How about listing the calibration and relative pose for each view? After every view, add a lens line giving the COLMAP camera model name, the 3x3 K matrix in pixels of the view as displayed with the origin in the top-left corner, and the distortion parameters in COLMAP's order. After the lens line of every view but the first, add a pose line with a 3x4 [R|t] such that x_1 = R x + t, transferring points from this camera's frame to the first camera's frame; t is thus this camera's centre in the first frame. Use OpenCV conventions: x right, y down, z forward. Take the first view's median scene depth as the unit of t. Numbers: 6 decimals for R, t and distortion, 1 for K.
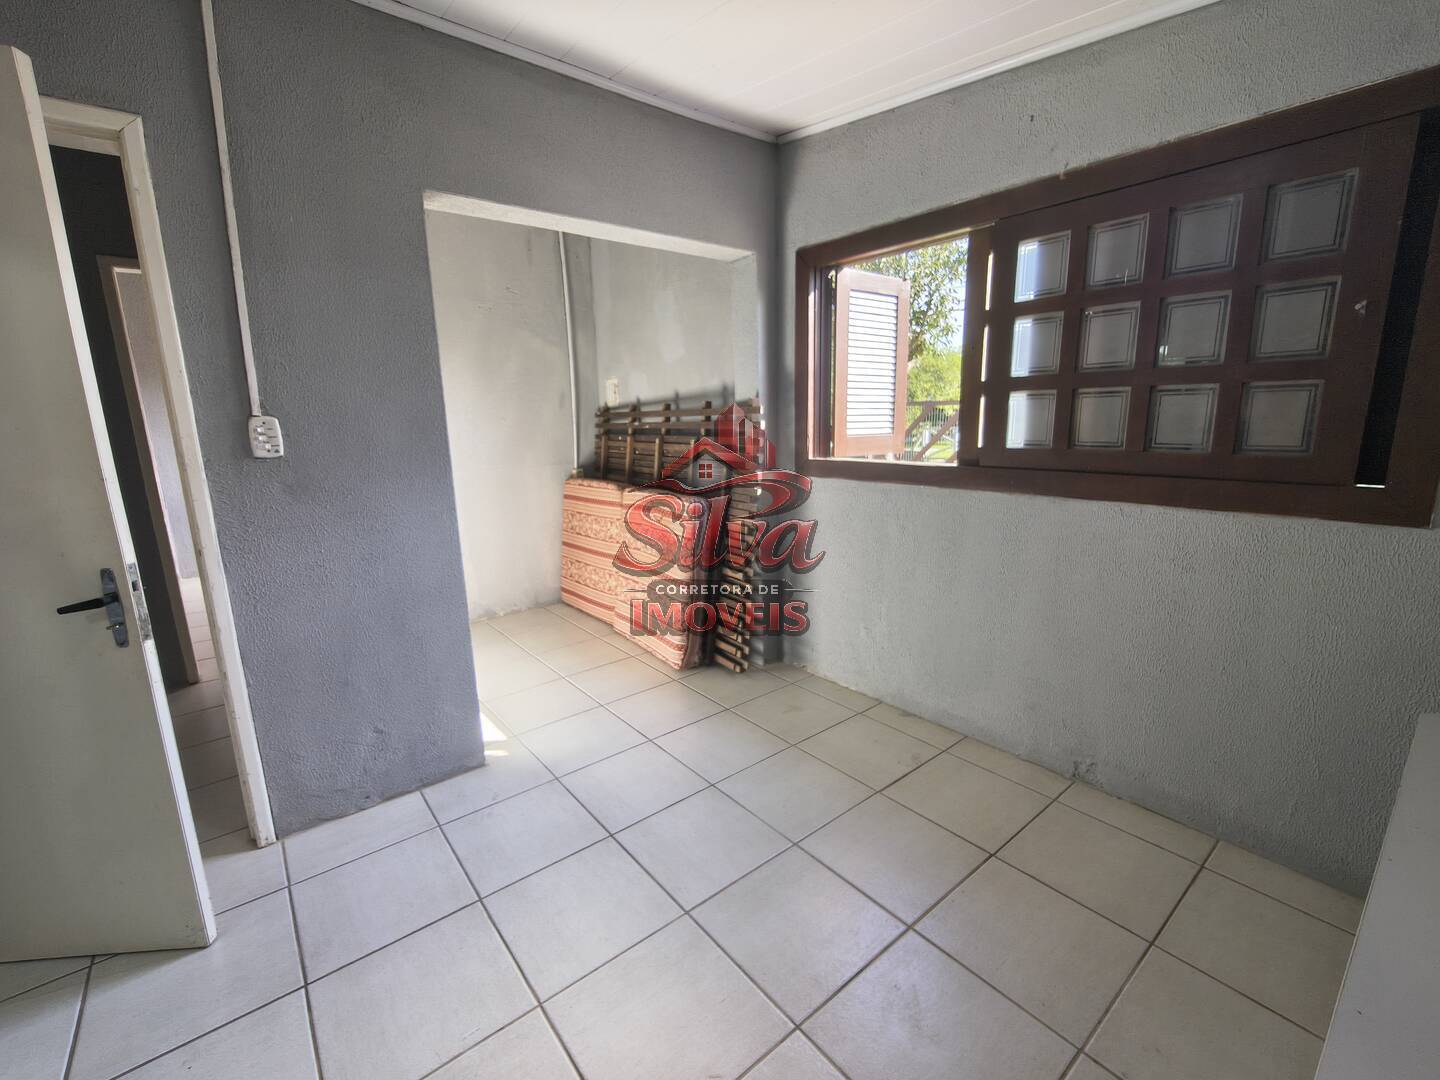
lens RADIAL K [[618.4, 0, 714.1], [0, 618.4, 537.3], [0, 0, 1]] dist [0.000629, -0.001479]
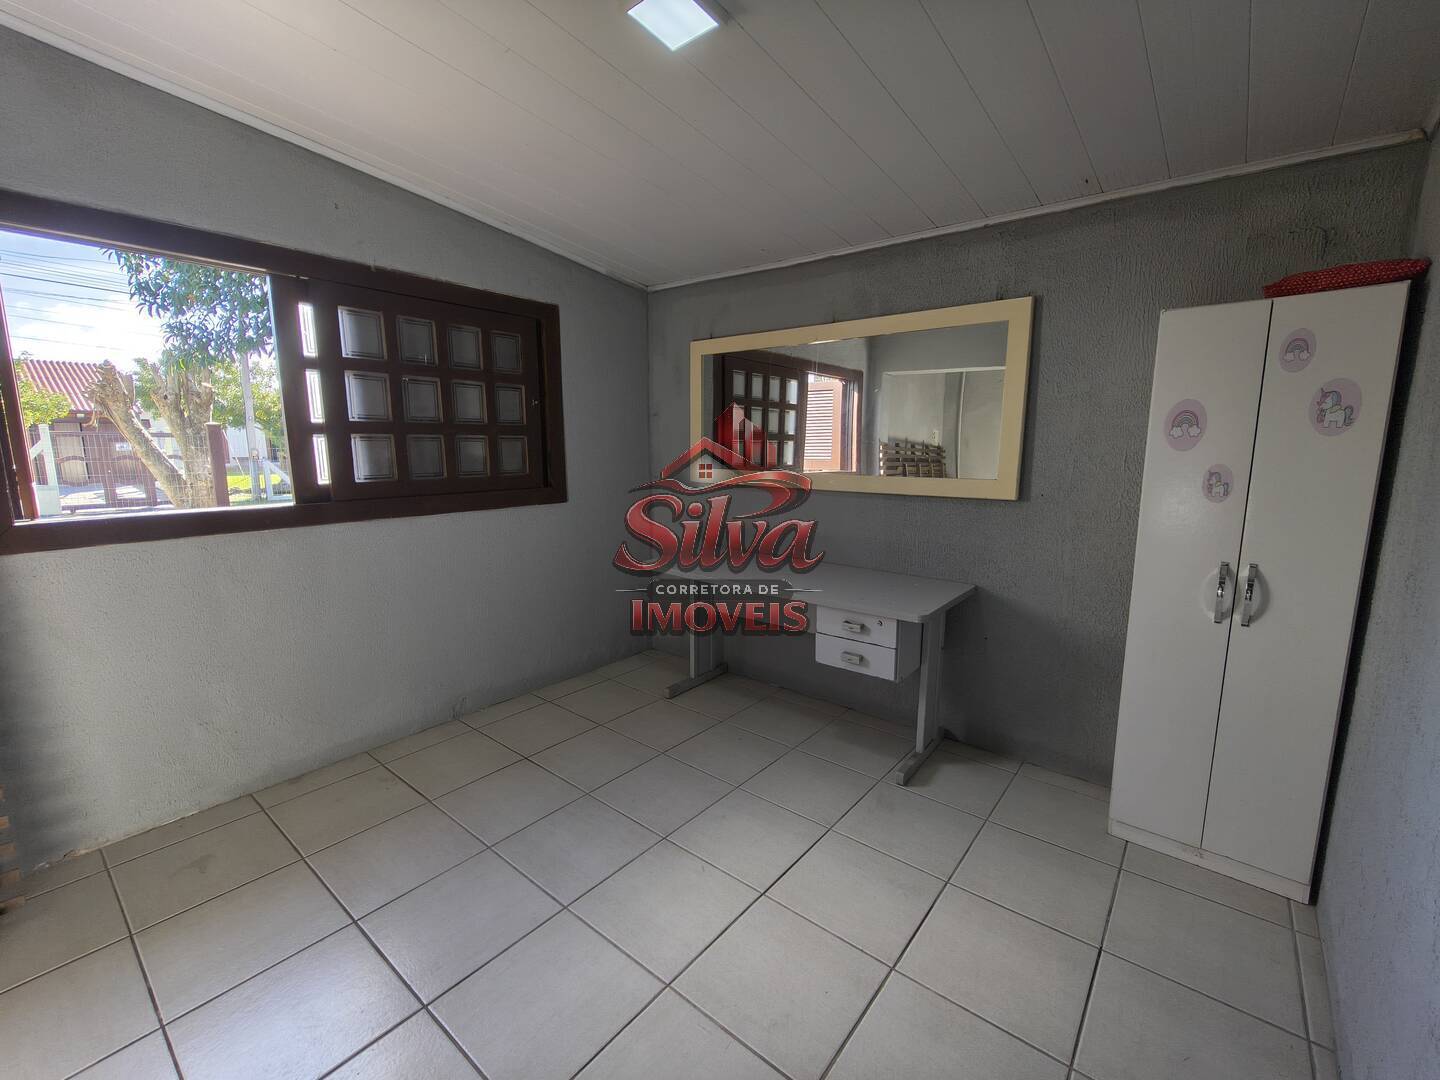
lens RADIAL K [[618.4, 0, 714.4], [0, 618.4, 542.7], [0, 0, 1]] dist [0.000629, -0.001479]
pose [[-0.206060, -0.134475, 0.969255, -0.829618], [0.196384, 0.964677, 0.175590, -0.113605], [-0.958631, 0.226528, -0.172373, 0.620867]]
